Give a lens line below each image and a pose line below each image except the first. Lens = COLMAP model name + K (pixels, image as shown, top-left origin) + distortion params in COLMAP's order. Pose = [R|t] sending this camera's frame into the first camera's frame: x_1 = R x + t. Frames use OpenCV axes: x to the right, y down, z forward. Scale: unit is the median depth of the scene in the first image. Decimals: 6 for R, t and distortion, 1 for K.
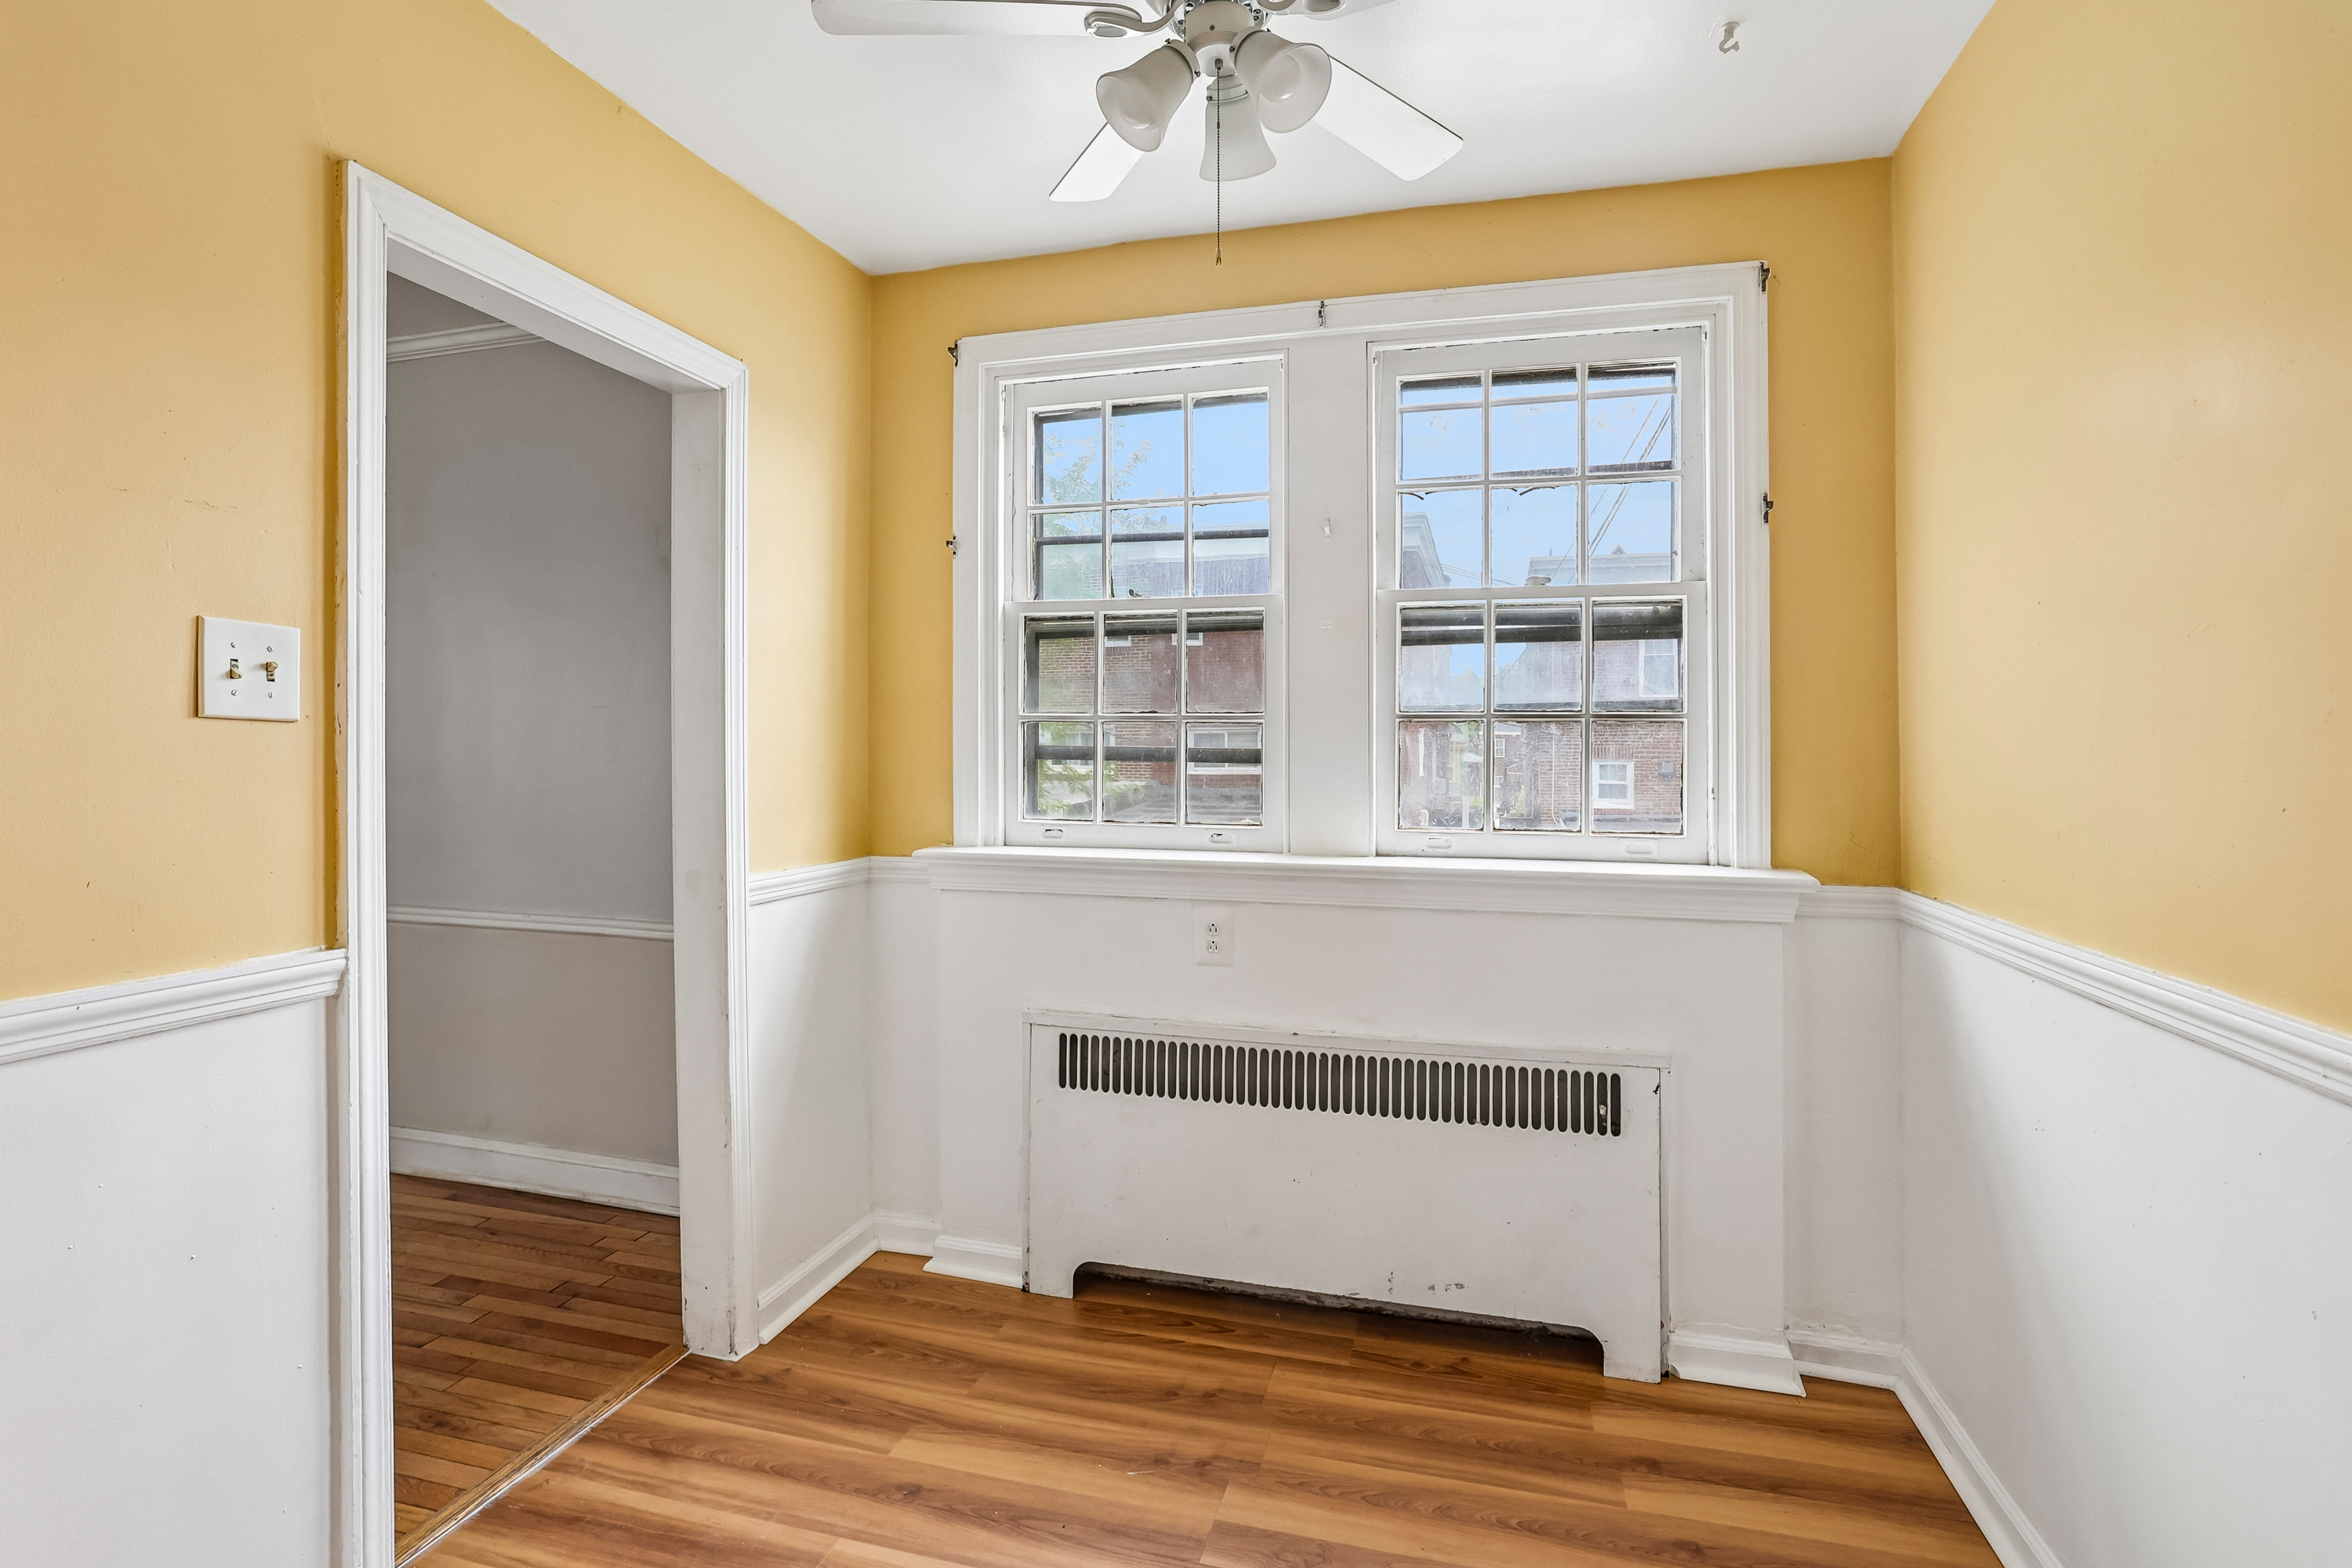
lens RADIAL K [[1169.3, 0, 1140.6], [0, 1169.3, 729.7], [0, 0, 1]] dist [-0.055905, 0.029287]
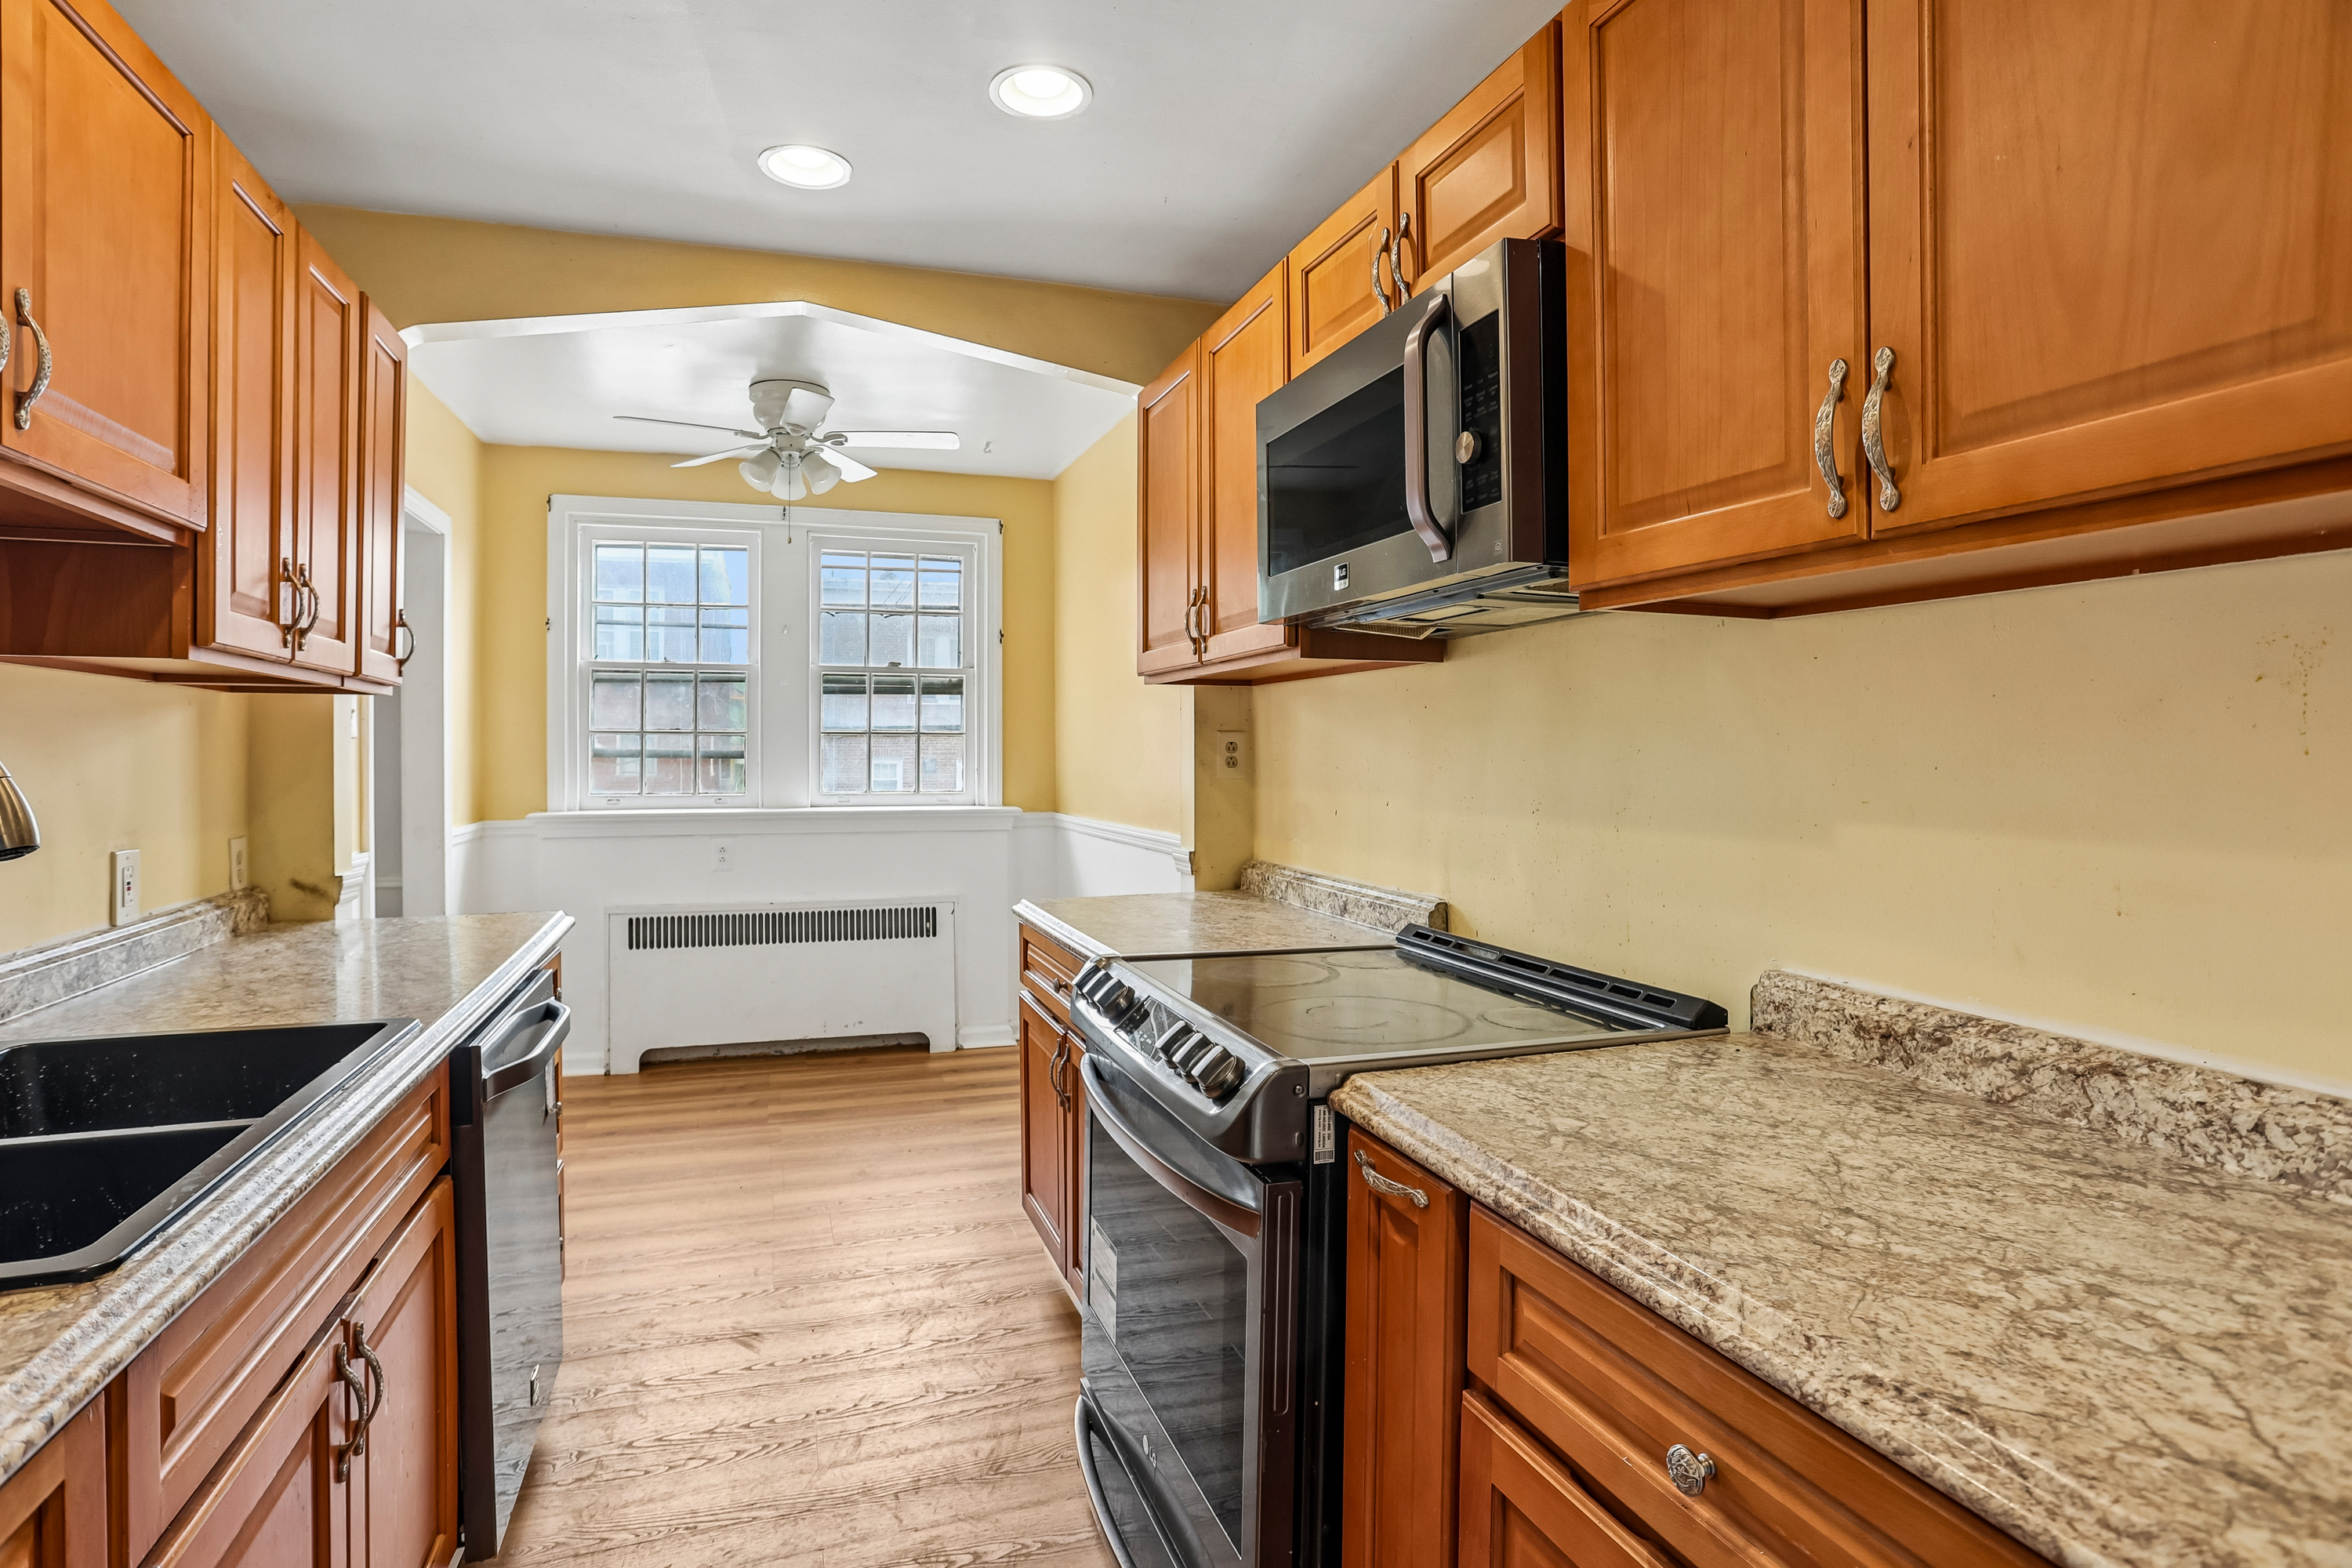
lens RADIAL K [[1169.3, 0, 1140.6], [0, 1169.3, 729.7], [0, 0, 1]] dist [-0.055905, 0.029287]
pose [[0.821358, 0.004449, 0.570396, -0.437310], [-0.003814, 0.999990, -0.002308, -0.013904], [-0.570400, -0.000280, 0.821367, -0.849932]]
